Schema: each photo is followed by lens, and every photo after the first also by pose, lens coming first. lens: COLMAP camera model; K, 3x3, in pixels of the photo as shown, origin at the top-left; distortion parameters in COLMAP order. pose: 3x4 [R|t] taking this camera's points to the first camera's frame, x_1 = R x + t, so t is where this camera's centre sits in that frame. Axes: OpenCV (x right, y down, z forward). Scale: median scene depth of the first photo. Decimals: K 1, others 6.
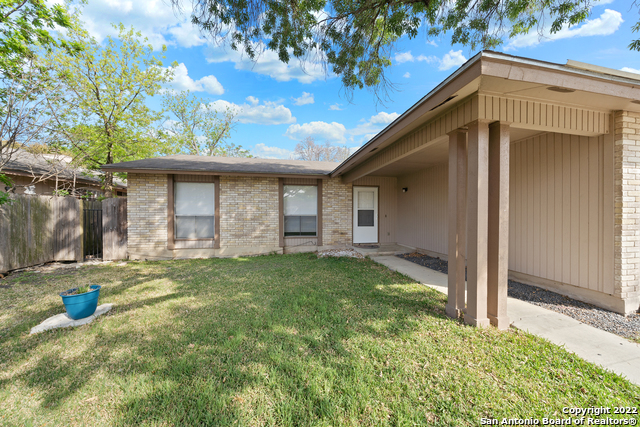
lens RADIAL K [[219.8, 0, 319.4], [0, 219.8, 212.5], [0, 0, 1]] dist [-0.004314, -0.000176]
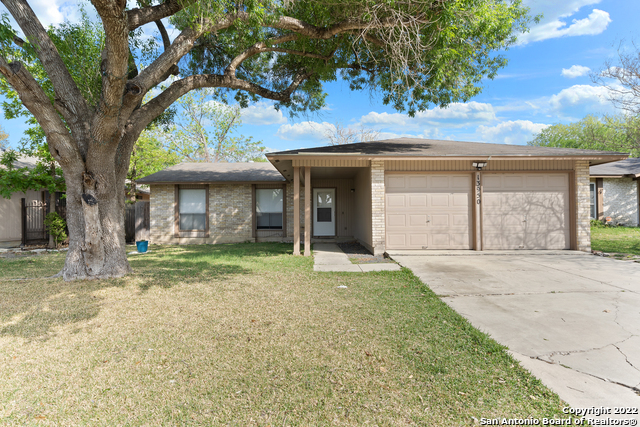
lens RADIAL K [[344.7, 0, 320.0], [0, 344.7, 213.5], [0, 0, 1]] dist [-0.001542, -0.000306]
pose [[0.979065, -0.010081, -0.203297, 0.614120], [0.007989, 0.999906, -0.011111, 0.043180], [0.203390, 0.009255, 0.979054, -0.898964]]
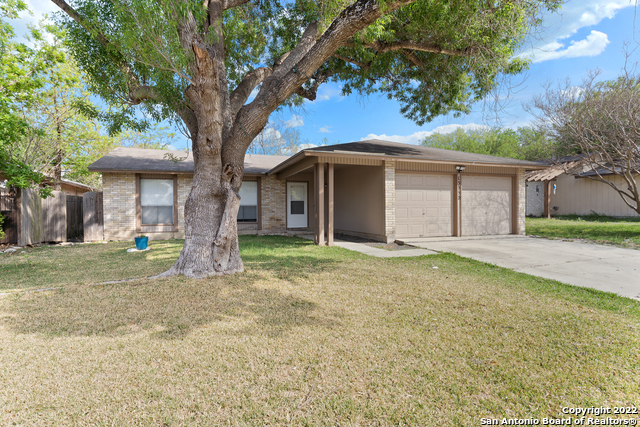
lens RADIAL K [[344.7, 0, 320.0], [0, 344.7, 213.5], [0, 0, 1]] dist [-0.001542, -0.000306]
pose [[0.988577, -0.009416, 0.150425, 0.048571], [0.007545, 0.999887, 0.013001, 0.036879], [-0.150531, -0.011717, 0.988536, -1.012981]]
